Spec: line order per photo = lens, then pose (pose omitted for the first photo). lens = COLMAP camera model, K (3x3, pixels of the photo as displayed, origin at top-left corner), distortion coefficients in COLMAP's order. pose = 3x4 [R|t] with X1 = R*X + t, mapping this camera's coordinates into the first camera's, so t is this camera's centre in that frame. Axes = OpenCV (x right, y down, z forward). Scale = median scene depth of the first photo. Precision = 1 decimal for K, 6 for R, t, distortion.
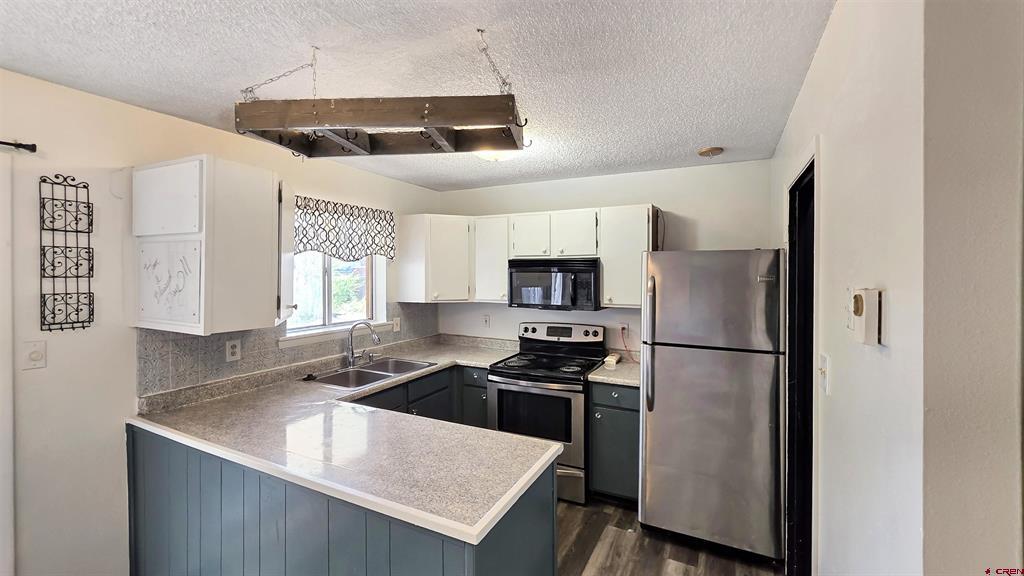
lens RADIAL K [[412.2, 0, 514.6], [0, 412.2, 279.4], [0, 0, 1]] dist [0.001191, 0.000114]
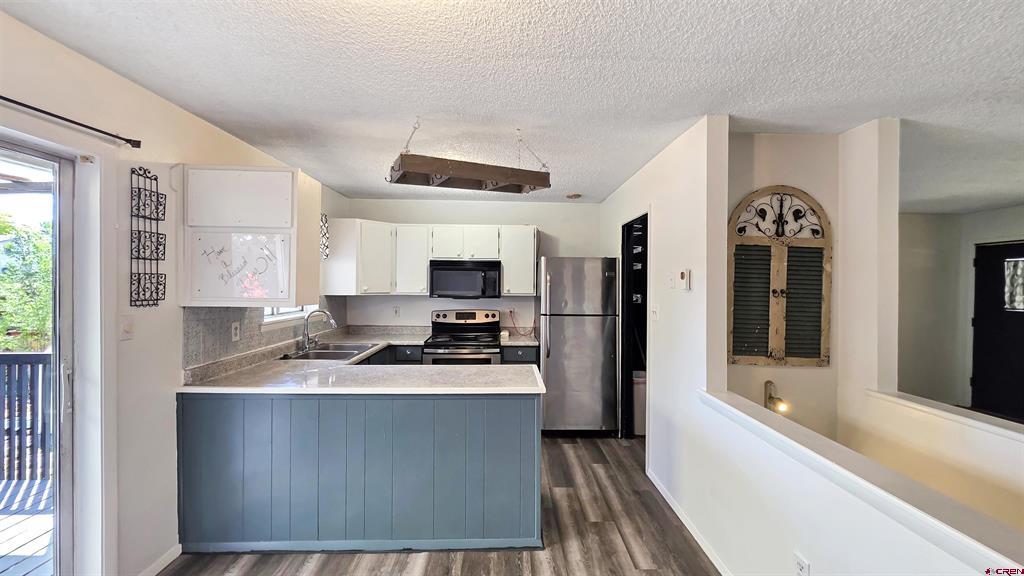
lens RADIAL K [[395.0, 0, 519.1], [0, 395.0, 287.3], [0, 0, 1]] dist [0.001425, -0.000069]
pose [[0.885502, 0.000127, 0.464635, -0.366943], [-0.000745, 0.999999, 0.001147, 0.036802], [-0.464635, -0.001362, 0.885502, -0.224513]]
